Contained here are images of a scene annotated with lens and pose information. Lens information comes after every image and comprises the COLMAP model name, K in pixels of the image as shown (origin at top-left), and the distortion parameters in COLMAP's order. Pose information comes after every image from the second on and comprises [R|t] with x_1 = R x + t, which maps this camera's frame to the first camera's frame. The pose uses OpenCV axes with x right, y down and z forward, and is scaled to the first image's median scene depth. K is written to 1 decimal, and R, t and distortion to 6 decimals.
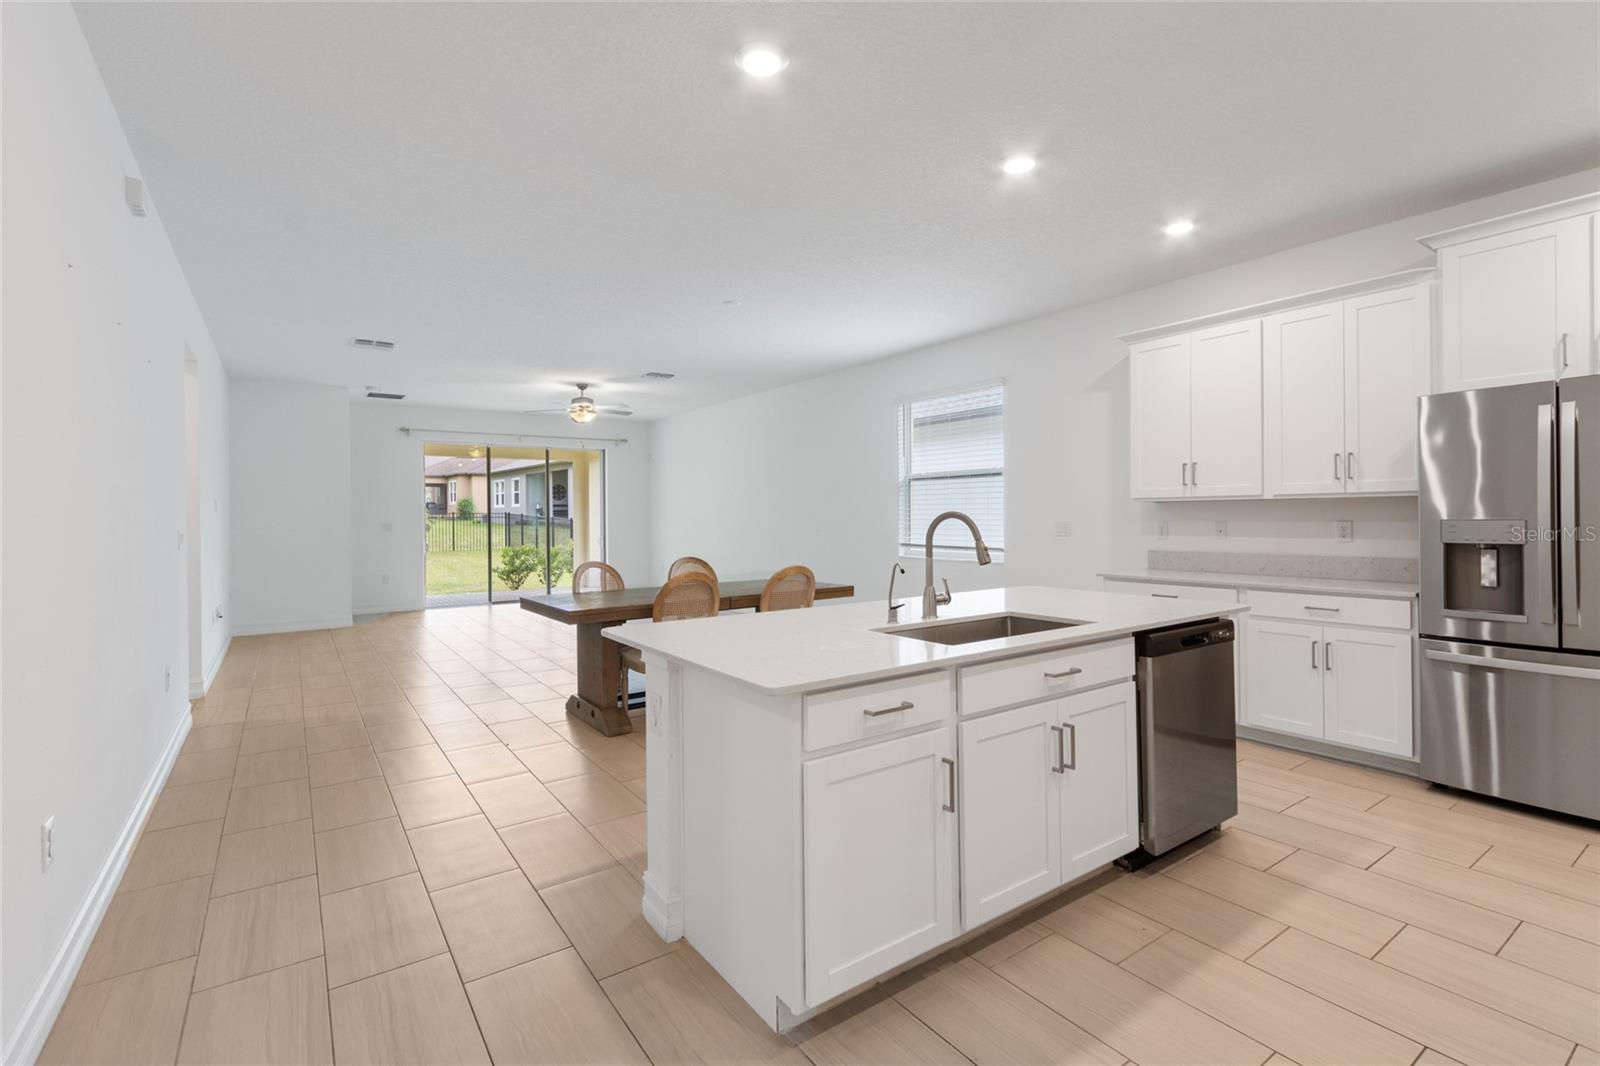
lens RADIAL K [[740.6, 0, 793.0], [0, 740.6, 517.7], [0, 0, 1]] dist [0.005753, -0.001447]
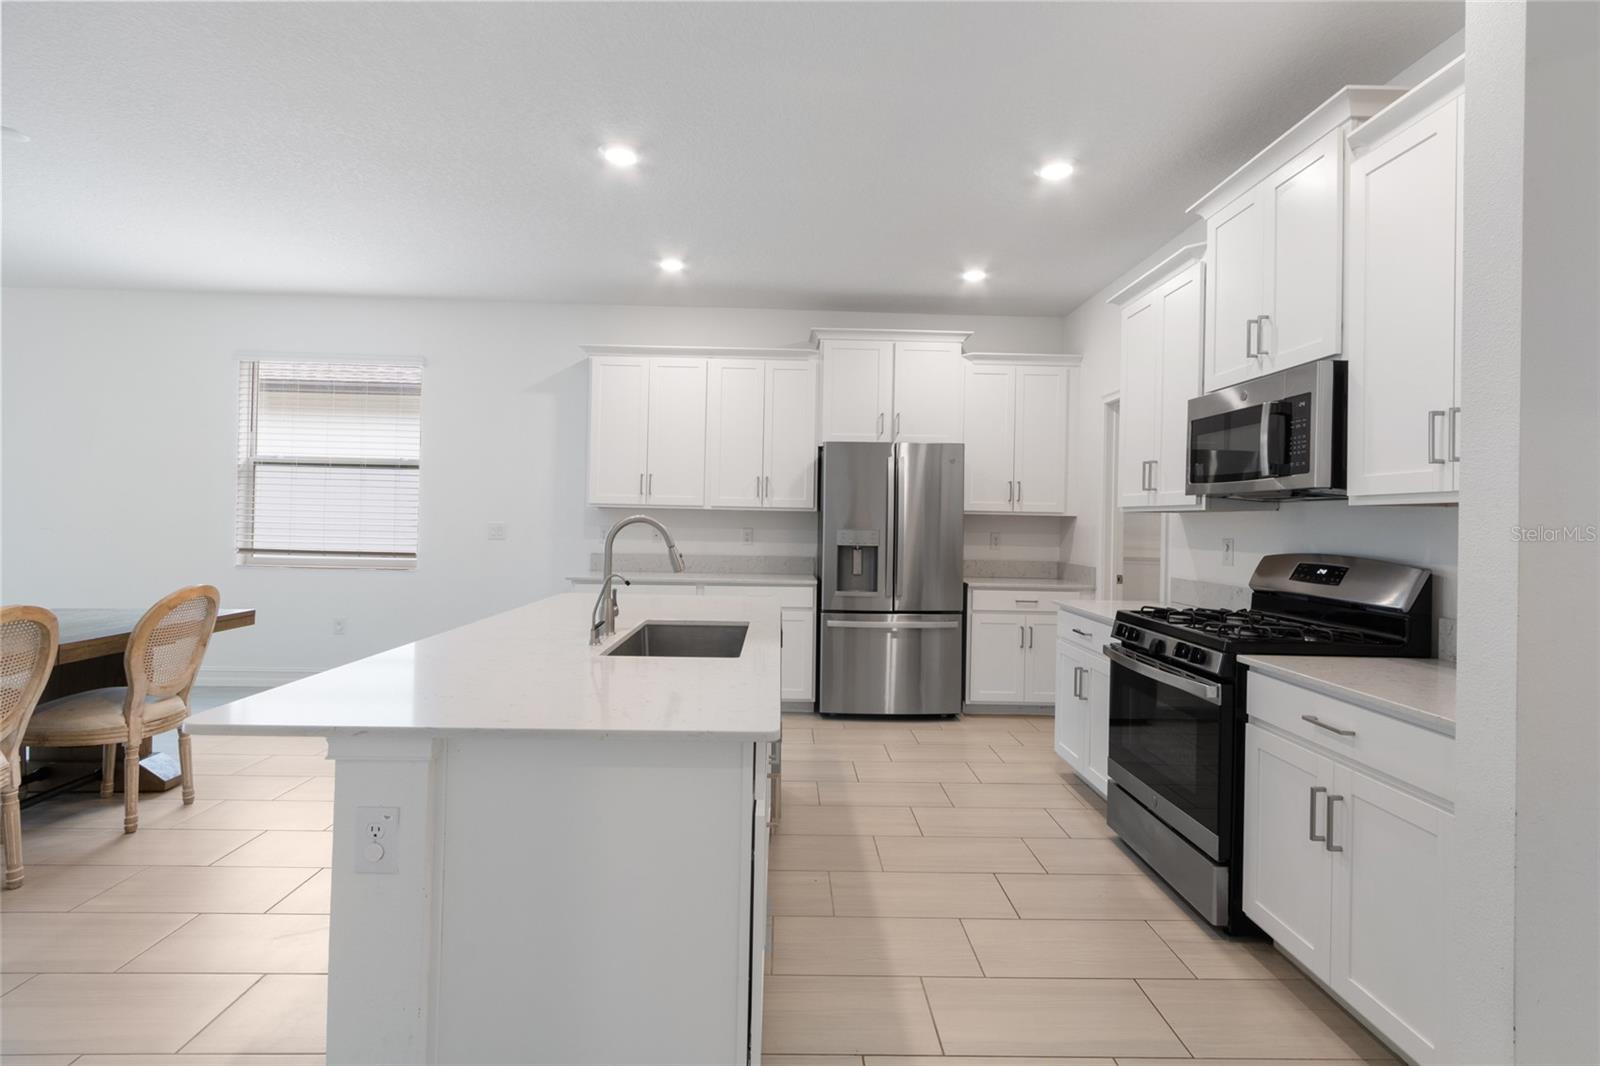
lens RADIAL K [[740.6, 0, 804.6], [0, 740.6, 522.5], [0, 0, 1]] dist [0.005753, -0.001447]
pose [[0.547378, 0.018944, 0.836671, -0.260133], [-0.024365, 0.999681, -0.006695, 0.000440], [-0.836531, -0.016721, 0.547665, 0.193297]]
